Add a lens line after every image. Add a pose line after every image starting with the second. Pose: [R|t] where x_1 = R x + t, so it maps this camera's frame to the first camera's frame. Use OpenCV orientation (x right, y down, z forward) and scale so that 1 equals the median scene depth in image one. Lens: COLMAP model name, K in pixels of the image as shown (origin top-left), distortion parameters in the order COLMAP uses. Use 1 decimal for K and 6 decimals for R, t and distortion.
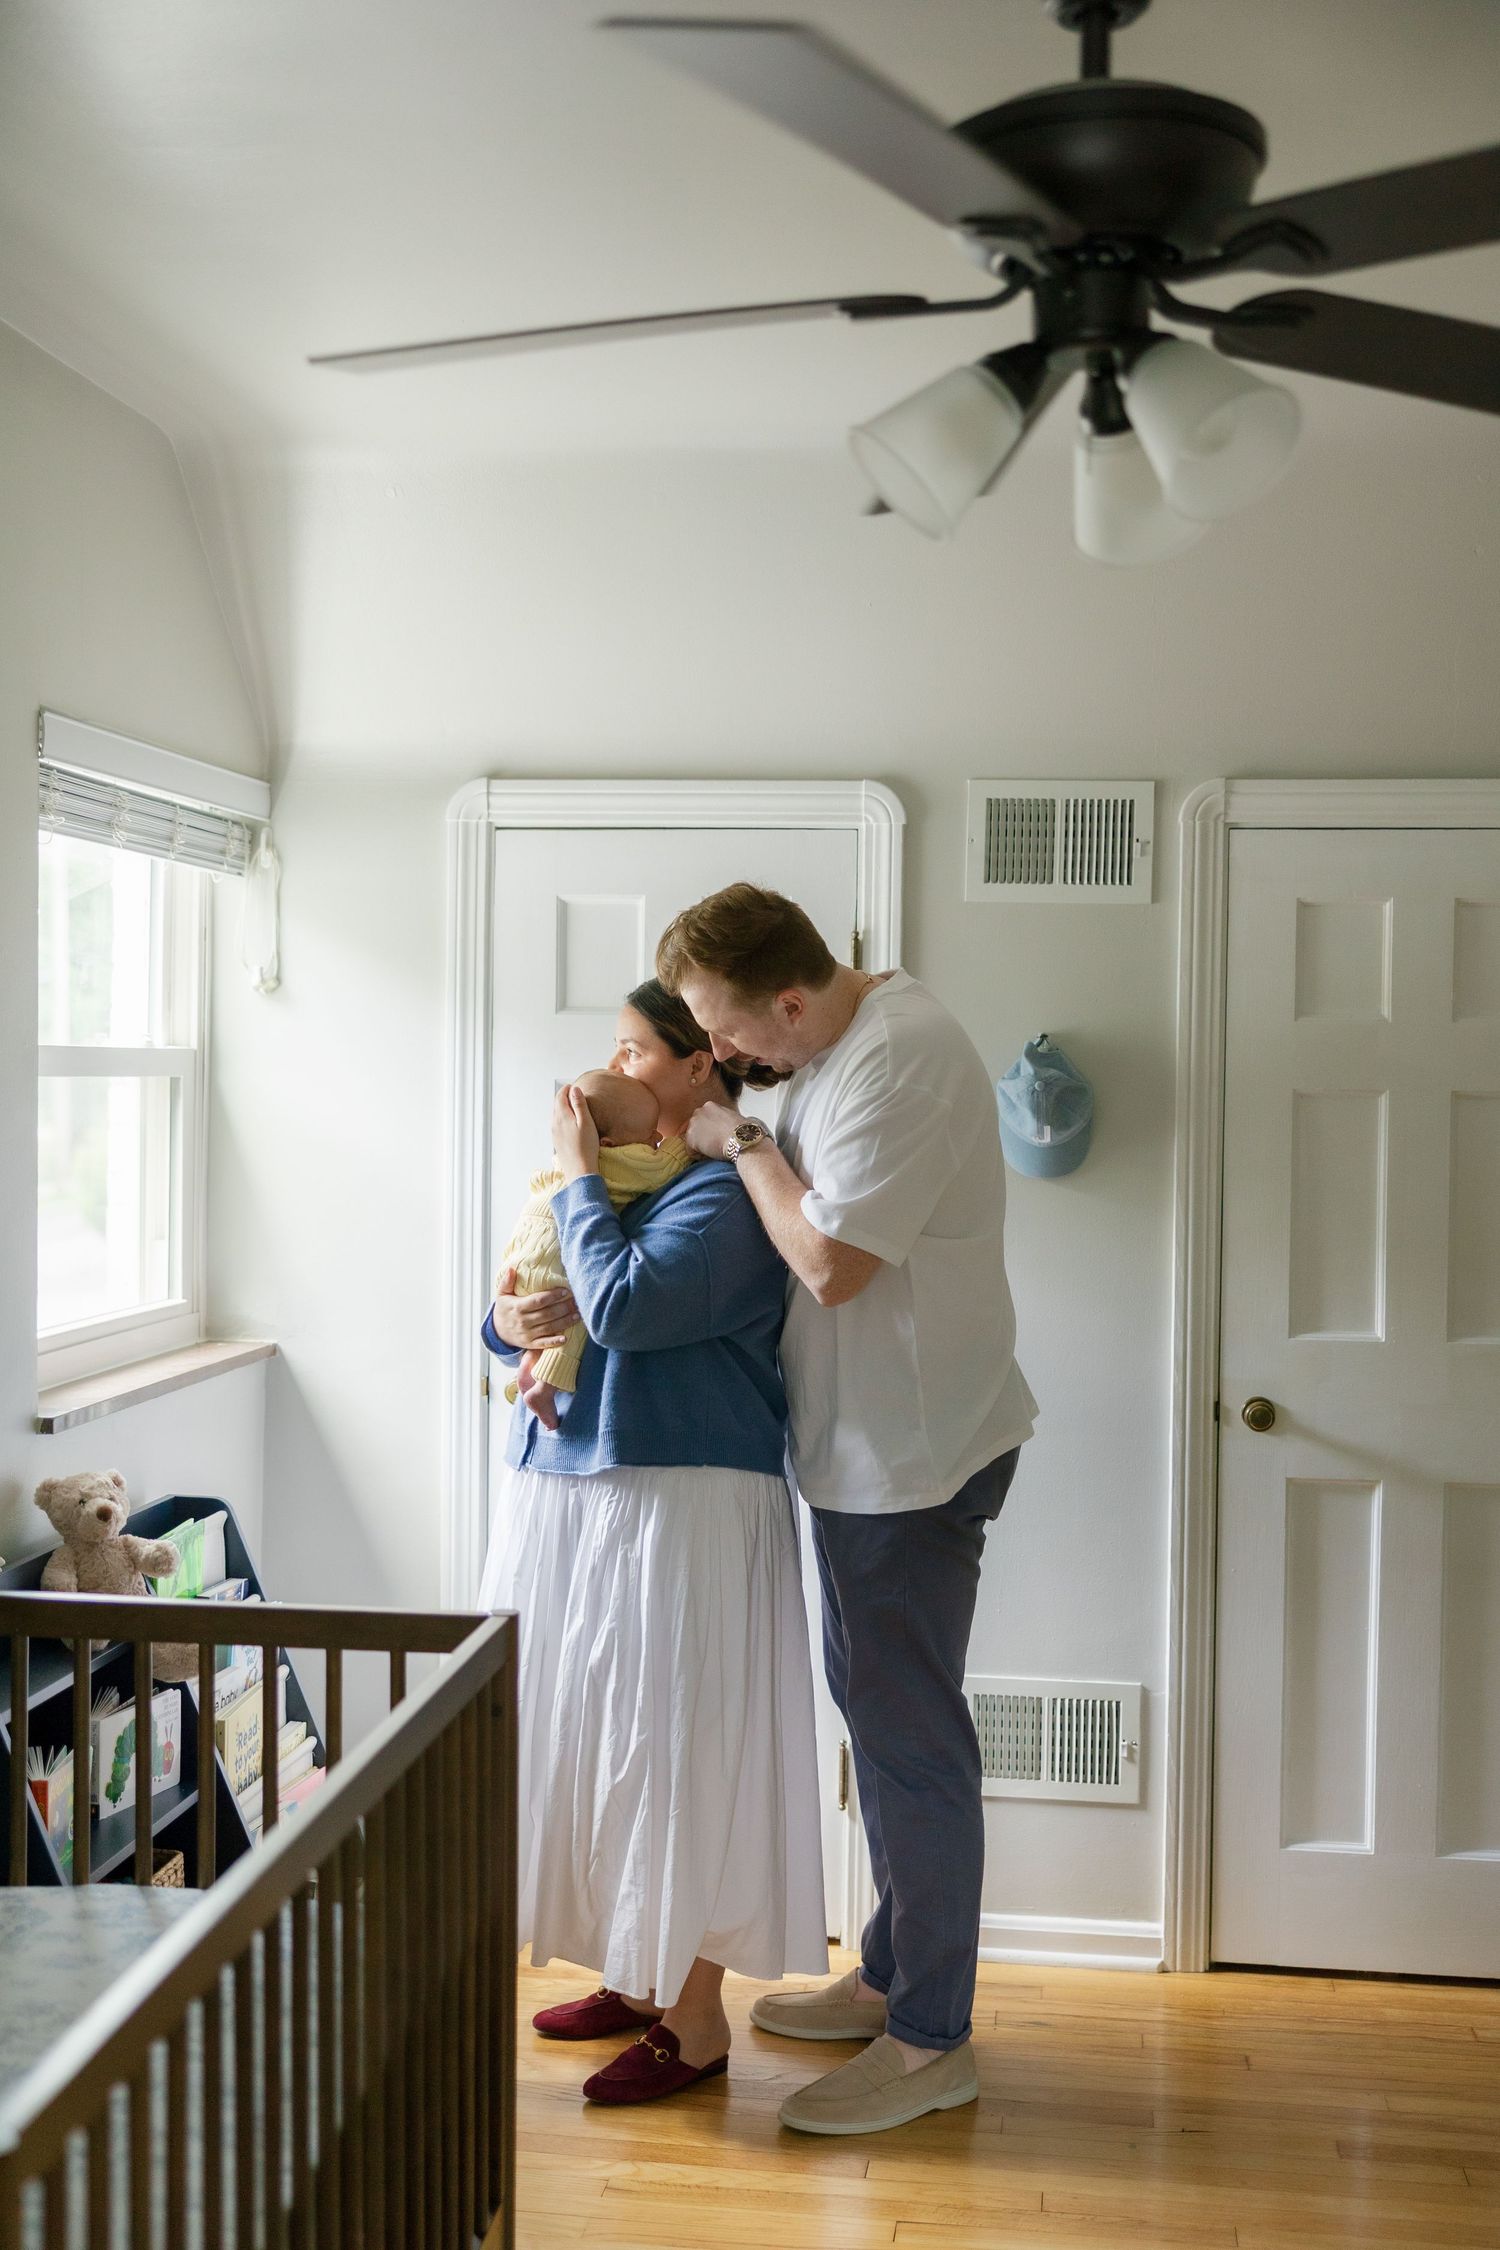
lens RADIAL K [[2608.5, 0, 753.6], [0, 2608.5, 1120.7], [0, 0, 1]] dist [-0.027178, 0.000000]
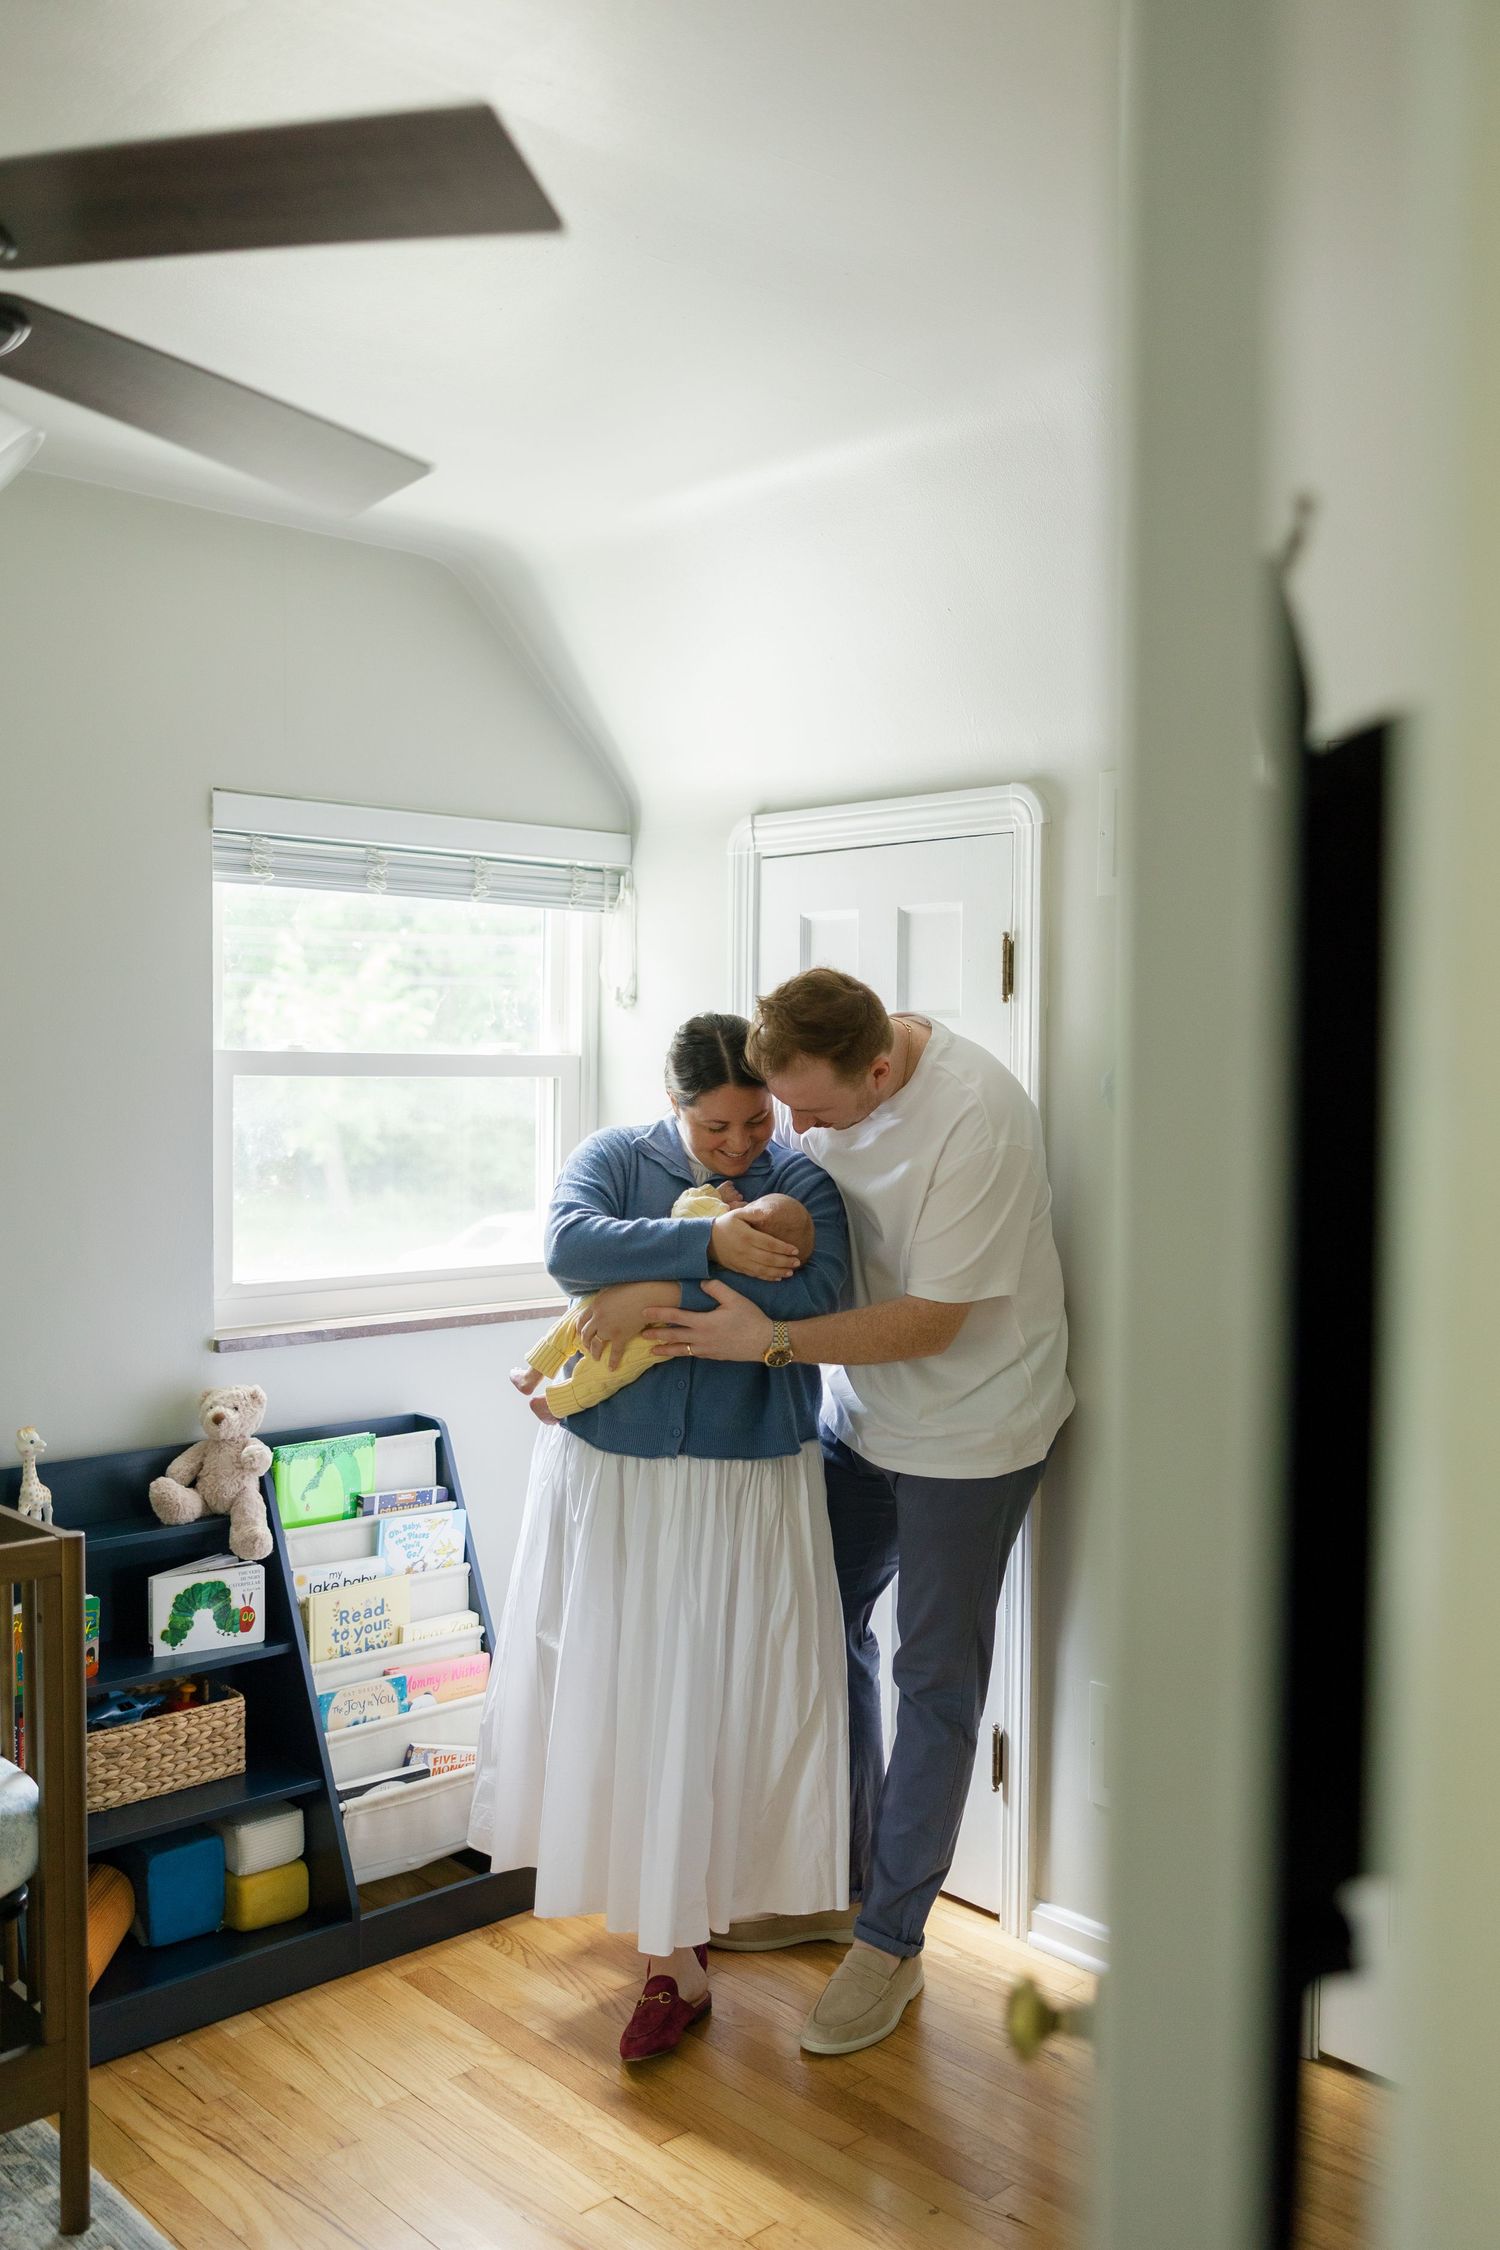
lens RADIAL K [[1947.8, 0, 751.8], [0, 1947.8, 1131.4], [0, 0, 1]] dist [-0.009976, -0.002267]
pose [[0.769028, 0.012934, -0.639084, 0.453259], [-0.008818, 0.999915, 0.009625, -0.001065], [0.639154, -0.001767, 0.769077, 0.352314]]
